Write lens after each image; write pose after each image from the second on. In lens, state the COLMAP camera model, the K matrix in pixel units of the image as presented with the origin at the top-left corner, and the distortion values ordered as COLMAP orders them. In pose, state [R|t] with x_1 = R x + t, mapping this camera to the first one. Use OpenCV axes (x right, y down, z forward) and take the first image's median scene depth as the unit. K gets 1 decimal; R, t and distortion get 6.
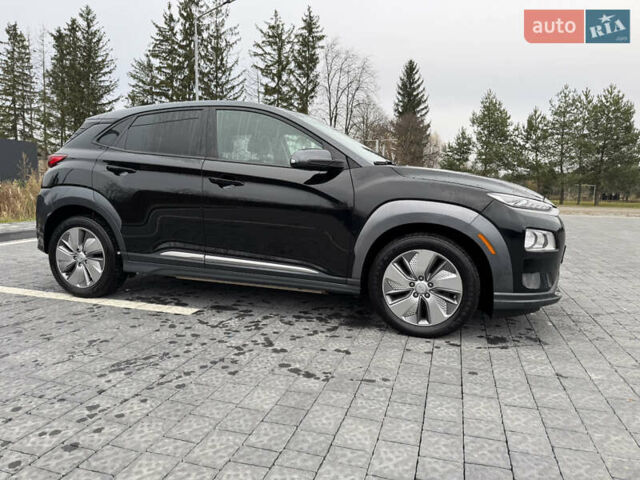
lens RADIAL K [[453.0, 0, 317.0], [0, 453.0, 239.9], [0, 0, 1]] dist [0.021233, -0.022109]
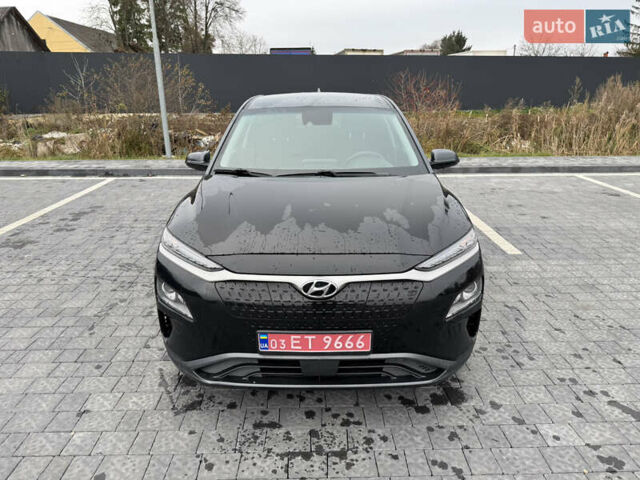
lens RADIAL K [[453.0, 0, 317.1], [0, 453.0, 238.6], [0, 0, 1]] dist [0.021233, -0.022109]
pose [[0.307149, 0.275165, -0.911013, 1.348602], [-0.103123, 0.961273, 0.255578, -0.352259], [0.946058, 0.015446, 0.323629, 1.023448]]
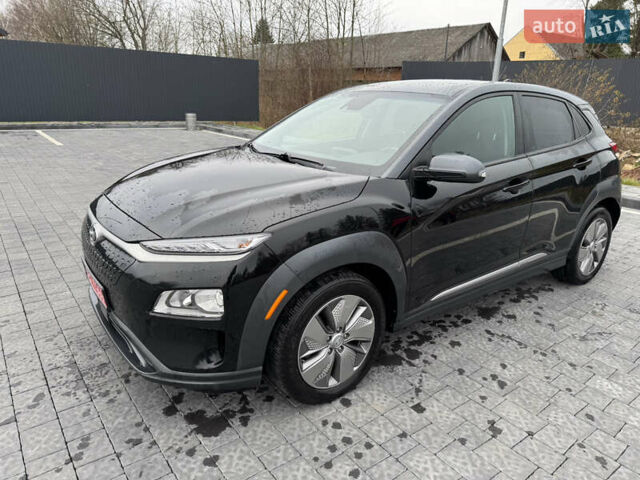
lens RADIAL K [[453.0, 0, 322.7], [0, 453.0, 236.7], [0, 0, 1]] dist [0.021233, -0.022109]
pose [[-0.591779, 0.207415, -0.778959, 1.089342], [-0.125541, 0.930825, 0.343227, -0.420934], [0.796264, 0.300906, -0.524803, 2.076900]]
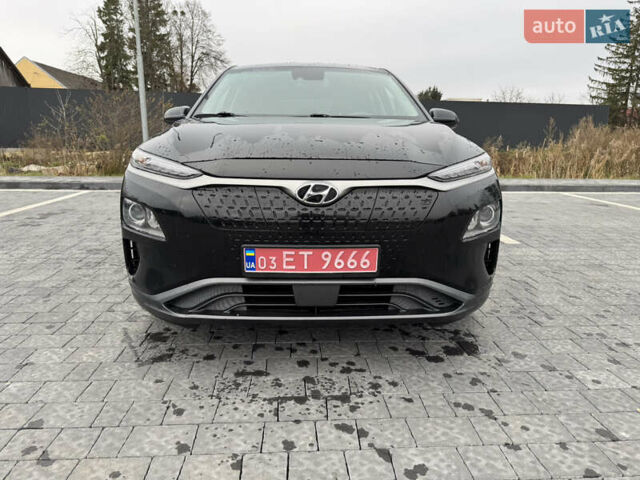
lens RADIAL K [[453.0, 0, 317.4], [0, 453.0, 240.9], [0, 0, 1]] dist [0.021233, -0.022109]
pose [[0.344682, 0.184804, -0.920349, 1.282481], [-0.115802, 0.981312, 0.153676, -0.104997], [0.931549, 0.053609, 0.359641, 1.047606]]
